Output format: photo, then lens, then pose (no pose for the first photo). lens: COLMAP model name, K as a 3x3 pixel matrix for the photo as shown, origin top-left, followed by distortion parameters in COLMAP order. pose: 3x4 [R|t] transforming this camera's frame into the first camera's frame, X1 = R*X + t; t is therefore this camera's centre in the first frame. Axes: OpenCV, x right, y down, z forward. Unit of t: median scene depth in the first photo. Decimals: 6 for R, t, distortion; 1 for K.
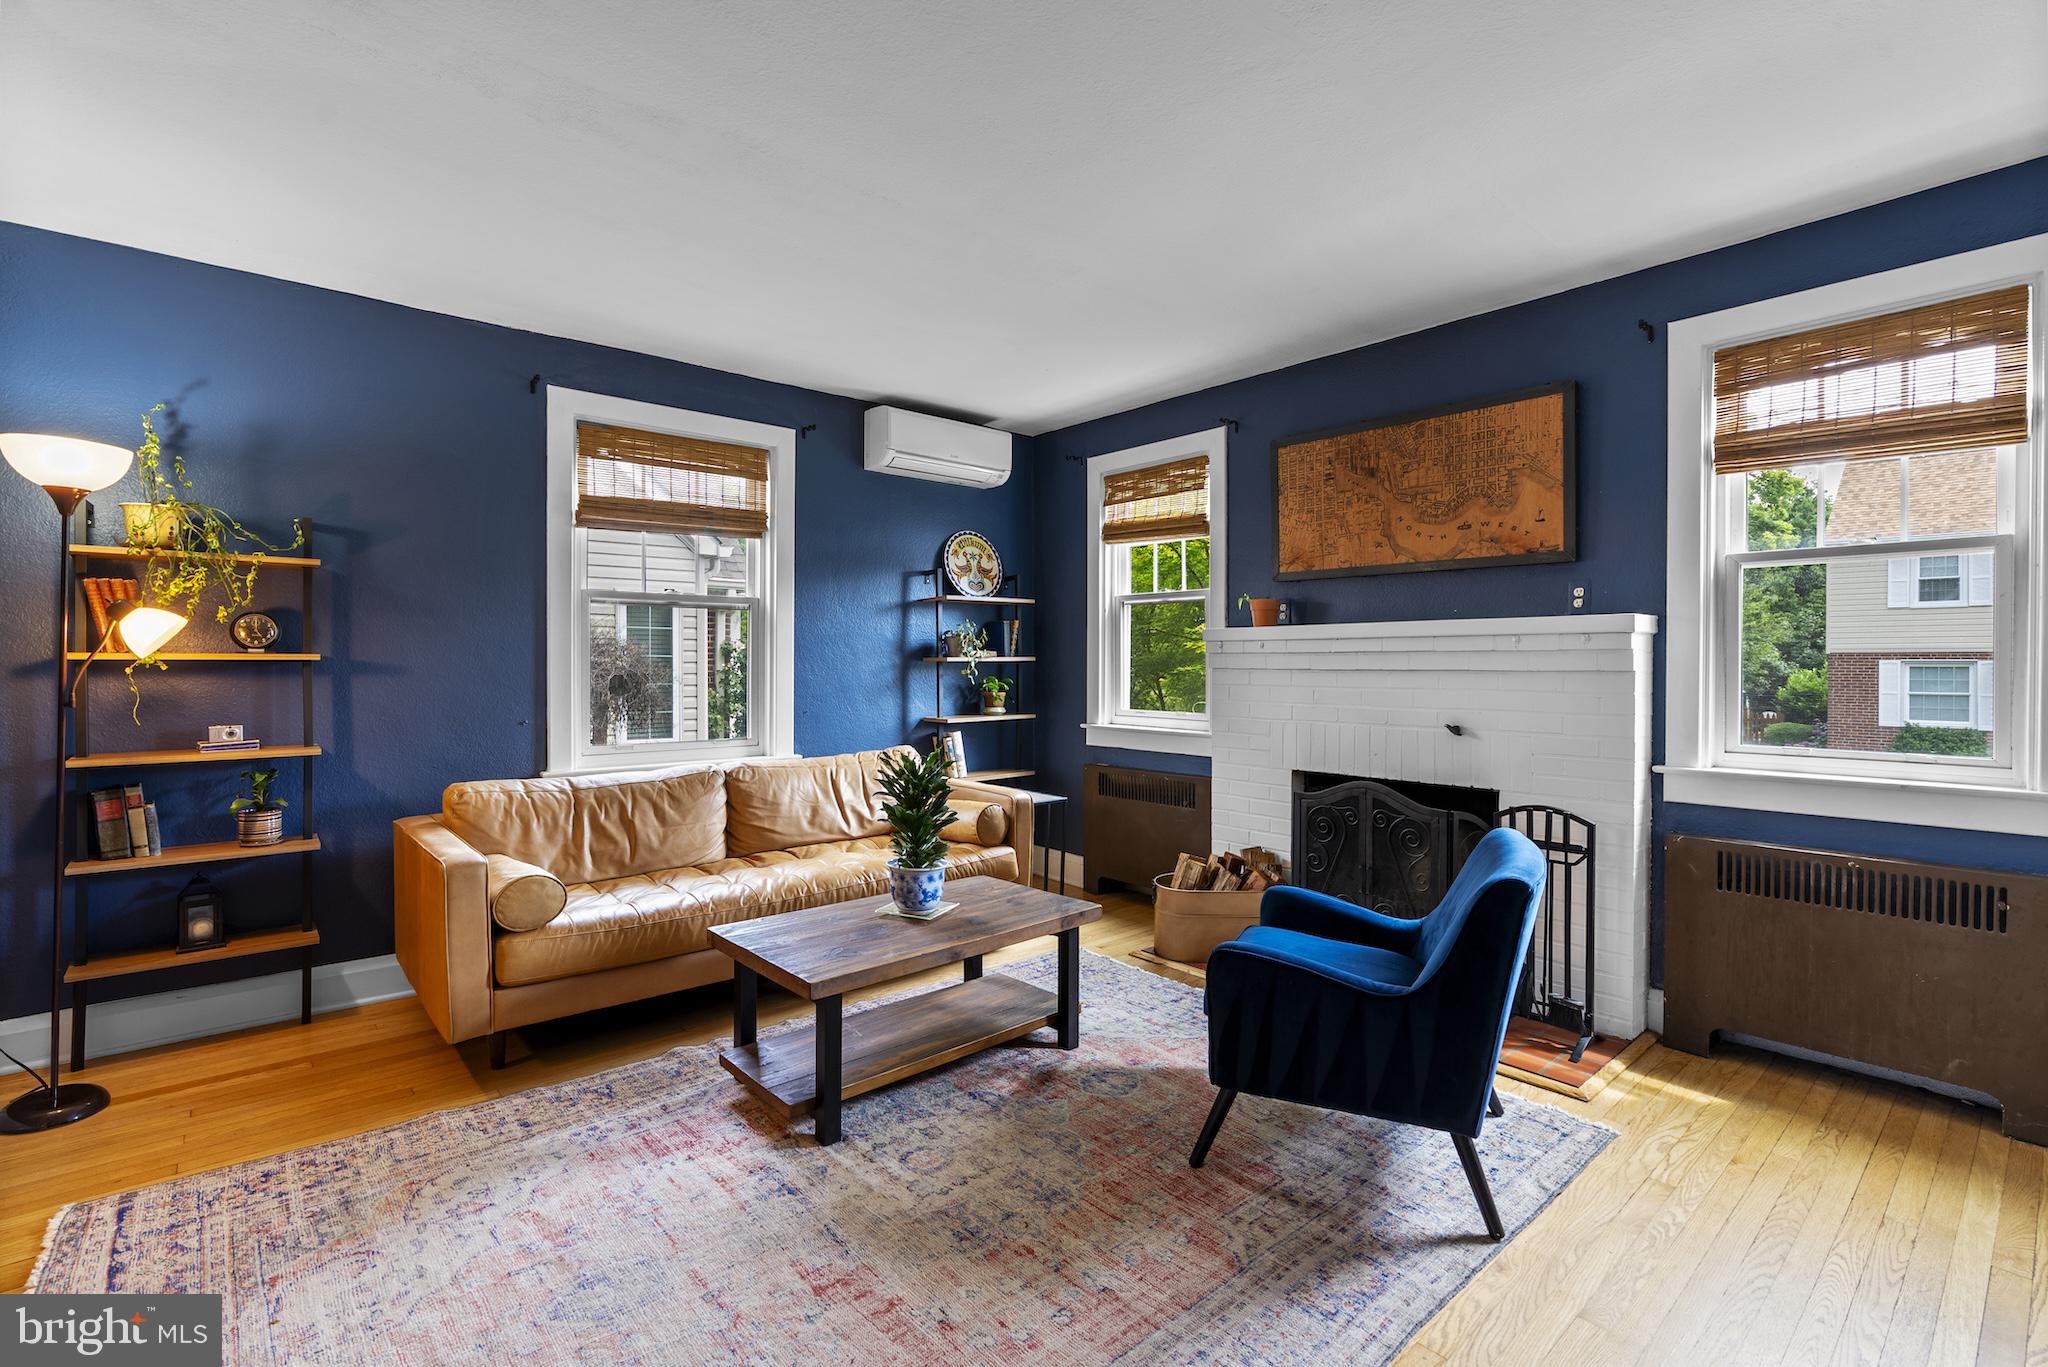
lens RADIAL K [[937.3, 0, 1022.1], [0, 937.3, 667.2], [0, 0, 1]] dist [-0.016275, 0.005298]
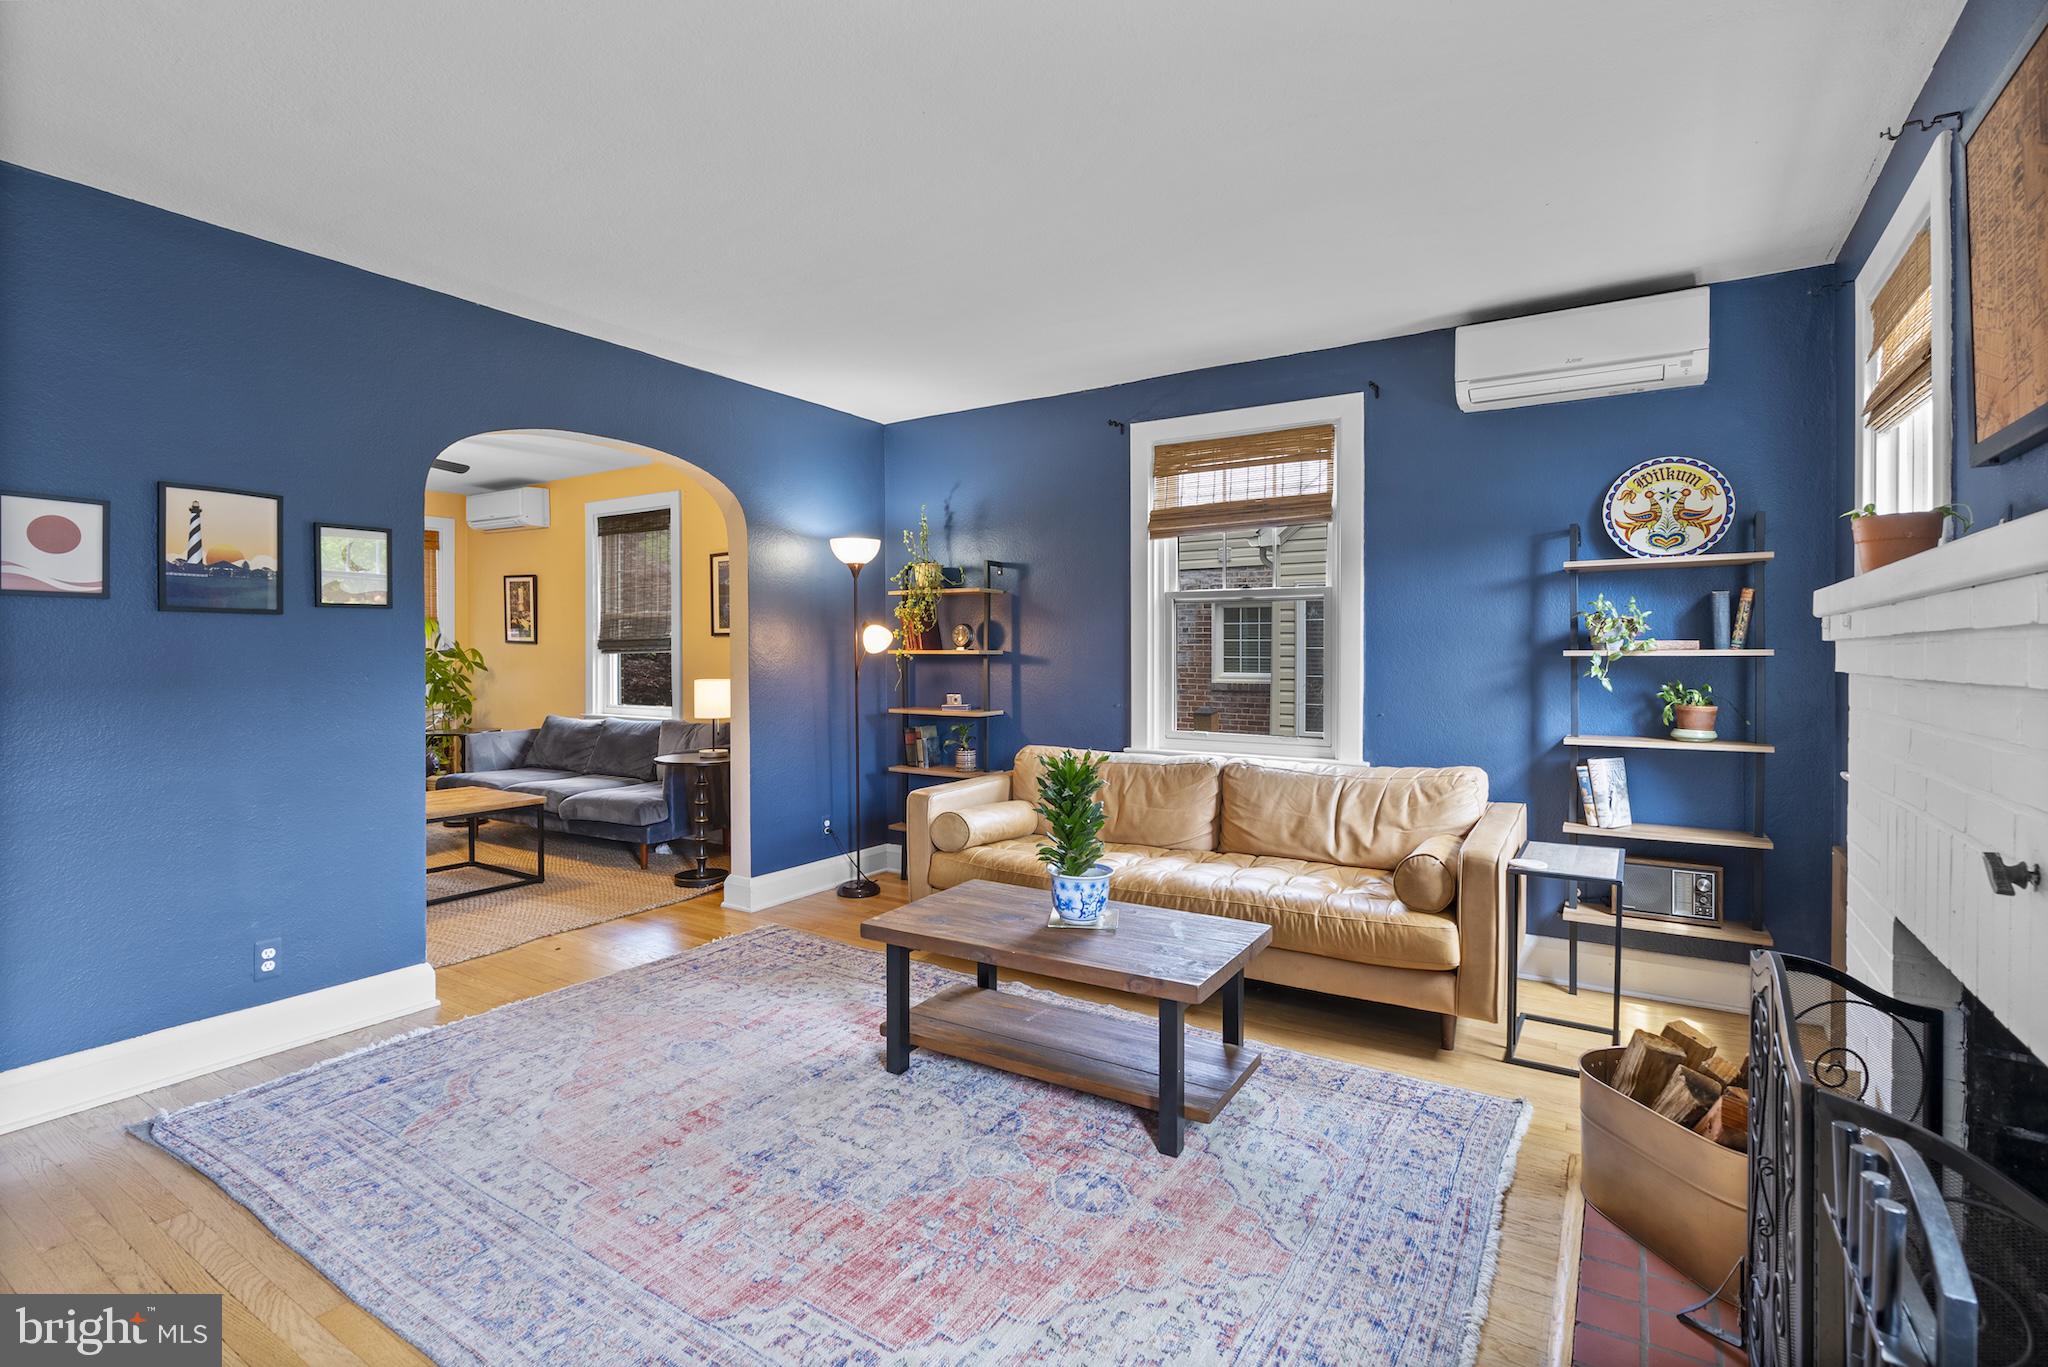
lens RADIAL K [[937.3, 0, 1022.1], [0, 937.3, 667.2], [0, 0, 1]] dist [-0.016275, 0.005298]
pose [[0.281616, 0.014200, -0.959422, 0.545130], [-0.006380, 0.999896, 0.012926, -0.005245], [0.959506, 0.002481, 0.281678, 0.475562]]
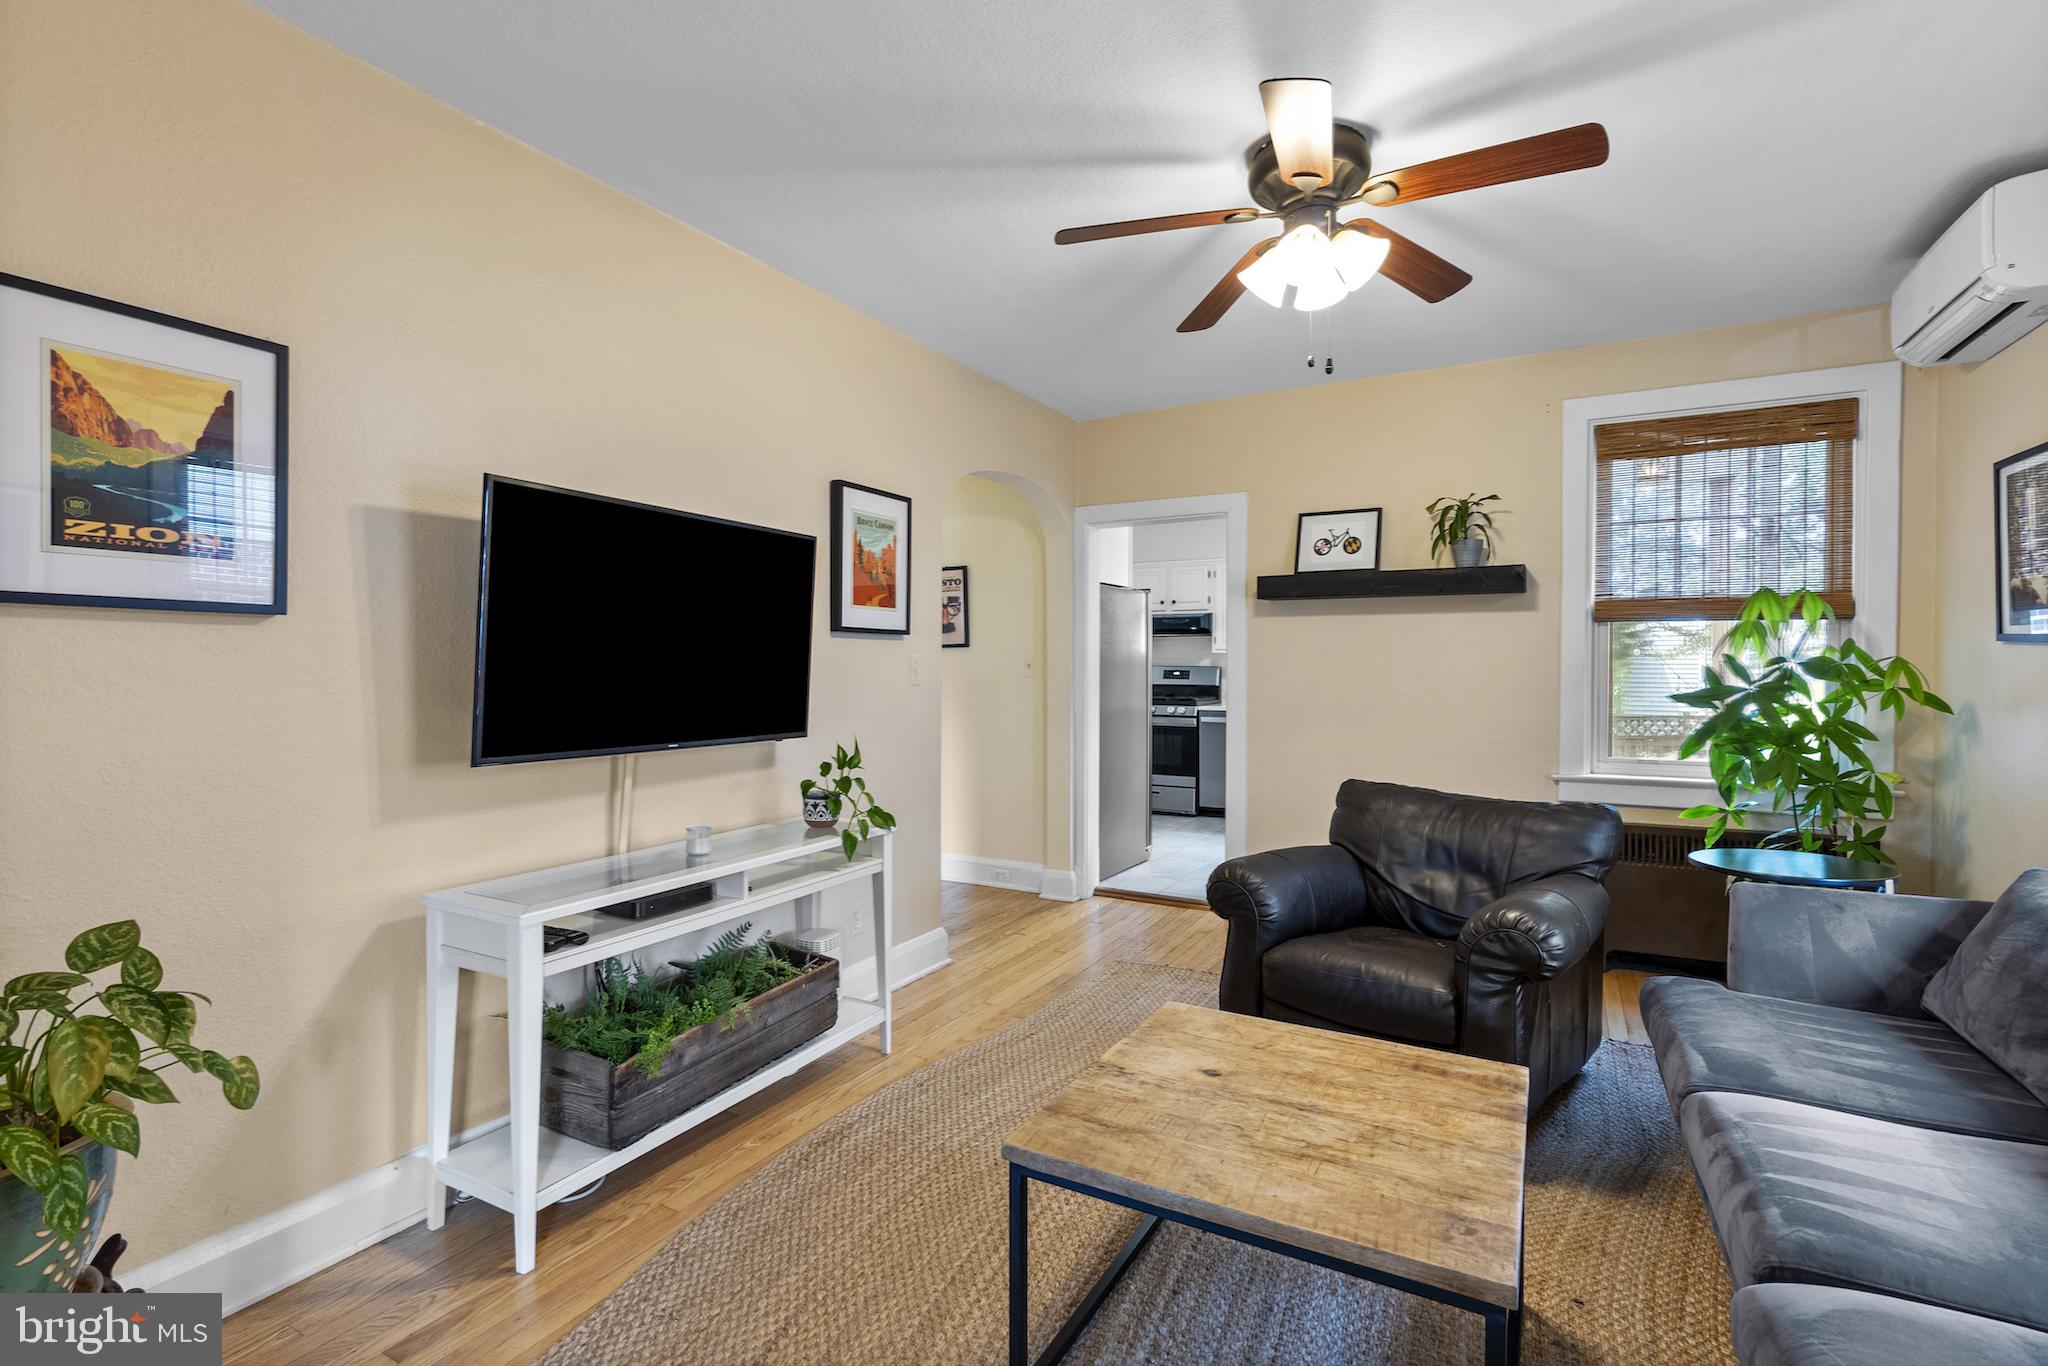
lens RADIAL K [[969.7, 0, 998.0], [0, 969.7, 675.8], [0, 0, 1]] dist [-0.014340, 0.005197]
pose [[-0.941936, -0.001038, -0.335791, -0.572659], [-0.007982, 0.999782, 0.019297, -0.005297], [0.335698, 0.020857, -0.941739, 0.441460]]
